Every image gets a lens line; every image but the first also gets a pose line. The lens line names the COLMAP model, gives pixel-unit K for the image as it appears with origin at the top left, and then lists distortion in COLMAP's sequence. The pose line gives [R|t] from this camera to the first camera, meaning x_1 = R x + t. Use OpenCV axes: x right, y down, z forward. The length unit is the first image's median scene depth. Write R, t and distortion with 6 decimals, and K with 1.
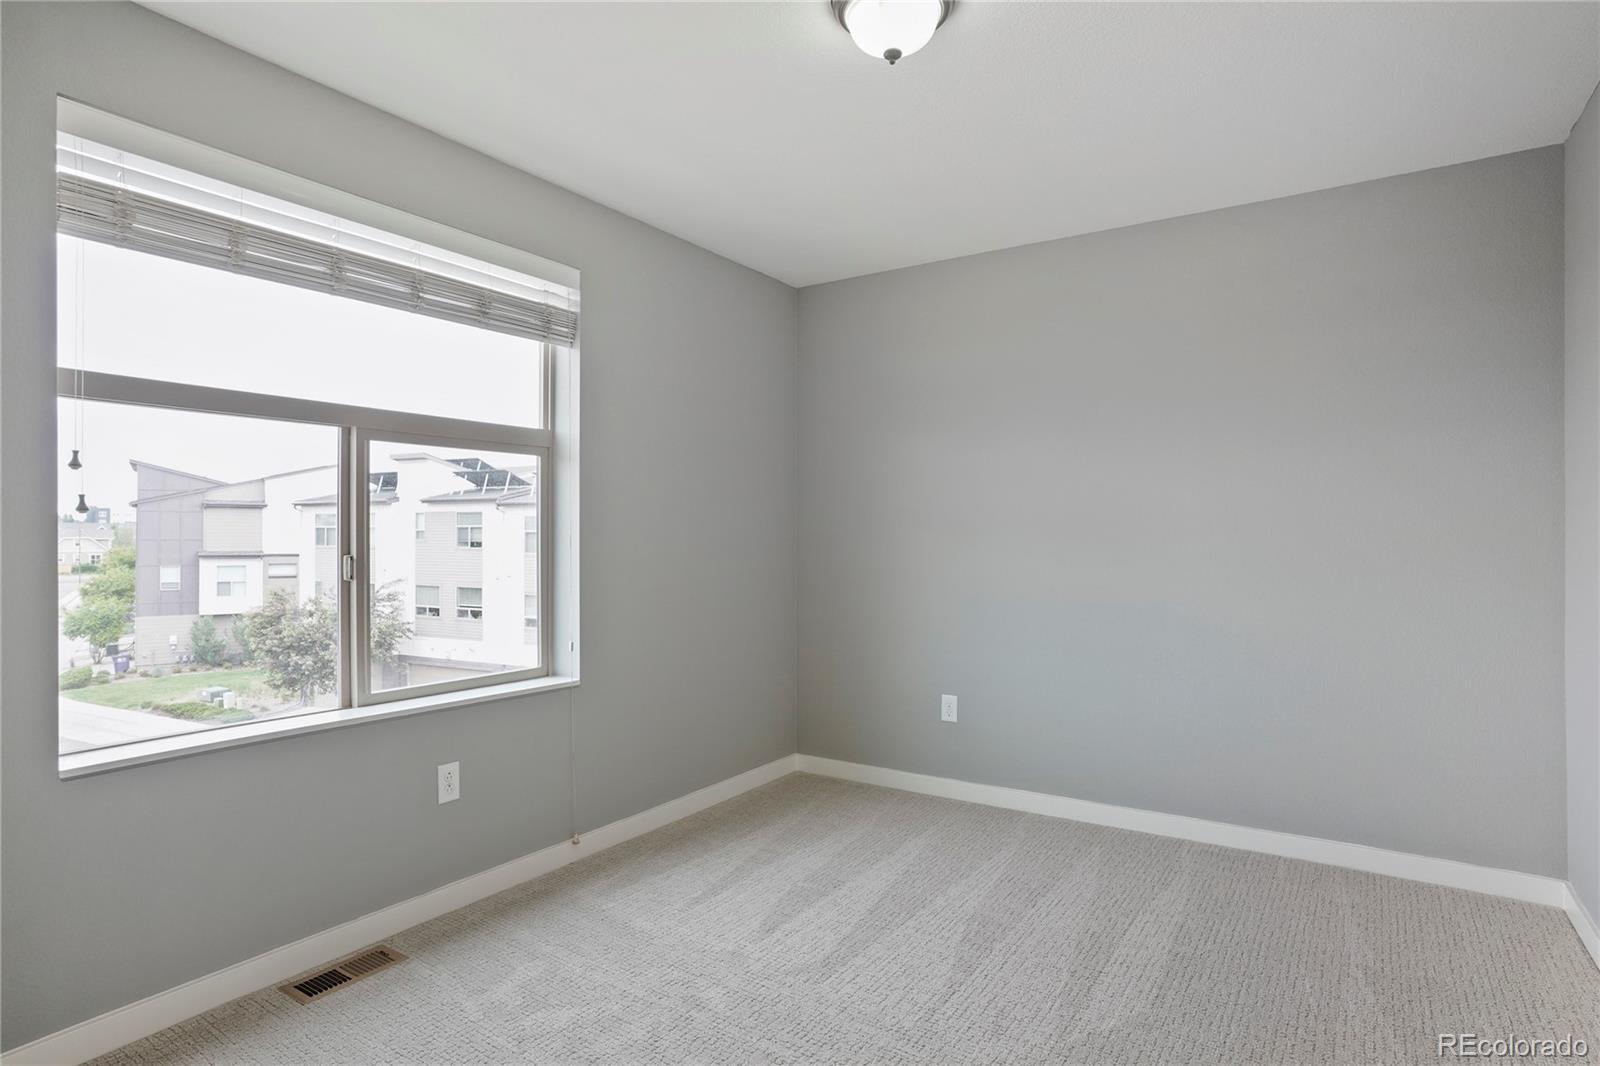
lens RADIAL K [[840.6, 0, 809.6], [0, 840.6, 530.2], [0, 0, 1]] dist [-0.044062, 0.022667]
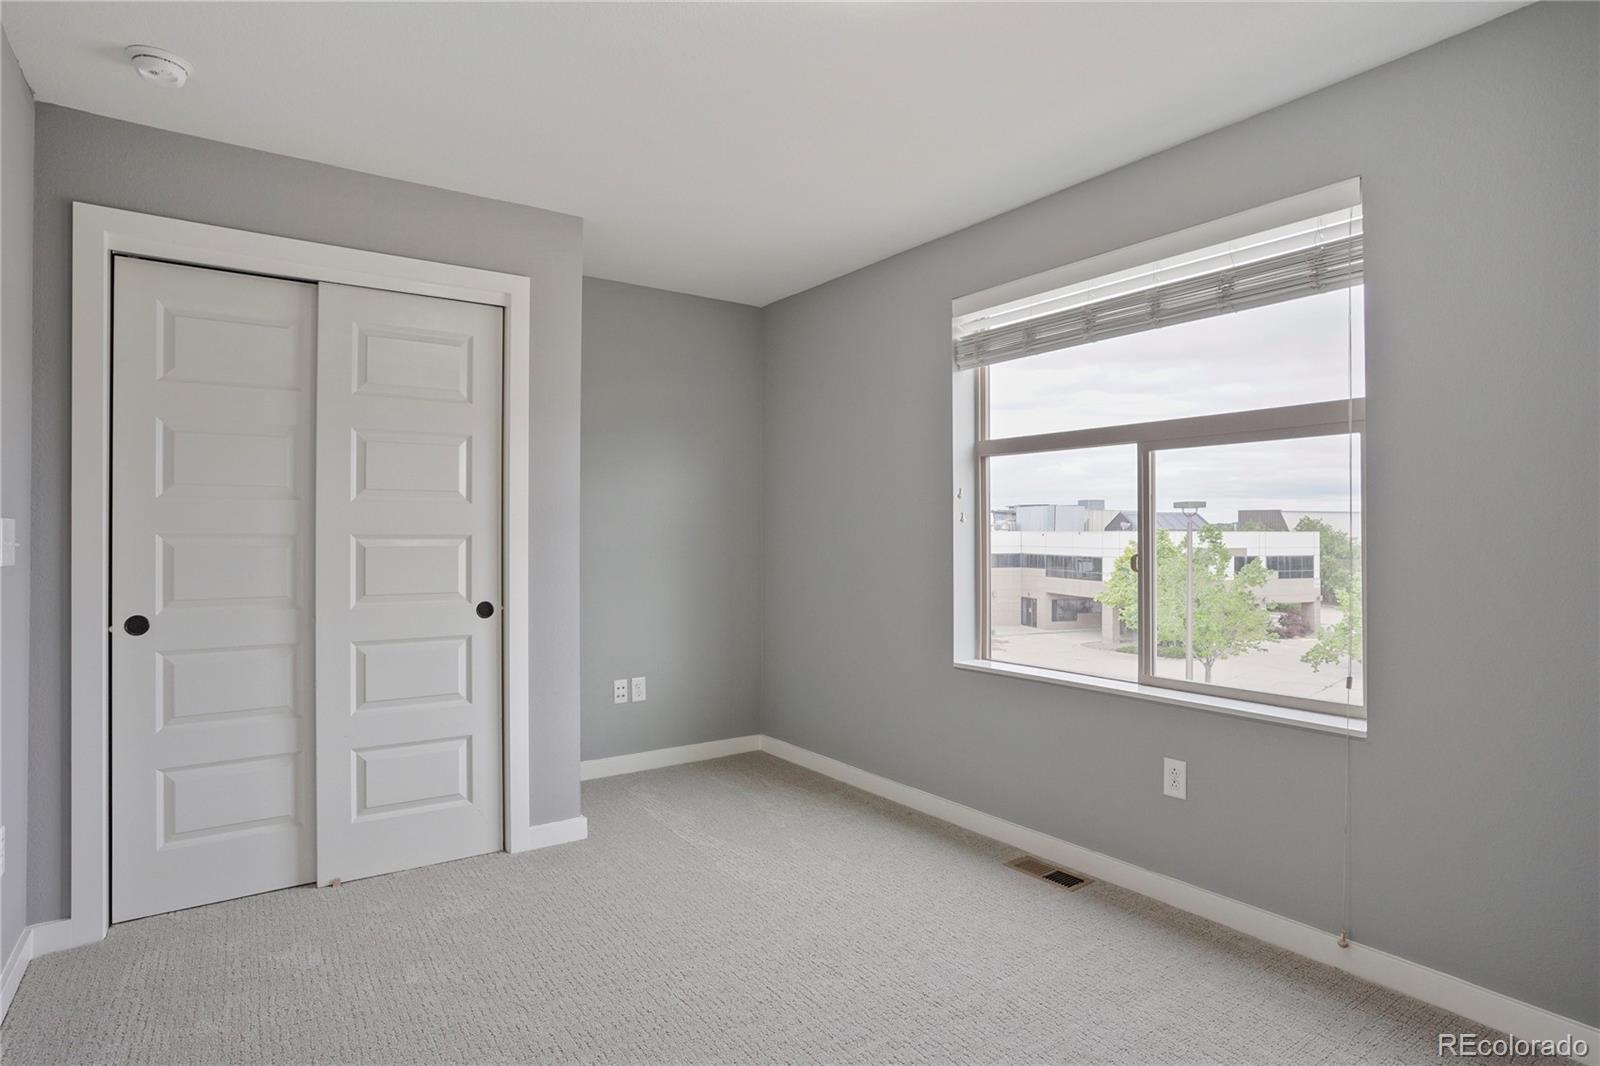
lens RADIAL K [[840.6, 0, 797.3], [0, 840.6, 531.8], [0, 0, 1]] dist [-0.044062, 0.022667]
pose [[-0.352875, -0.010132, -0.935615, 0.684703], [-0.002886, 0.999948, -0.009740, 0.013480], [0.935666, -0.000737, -0.352886, 0.931763]]
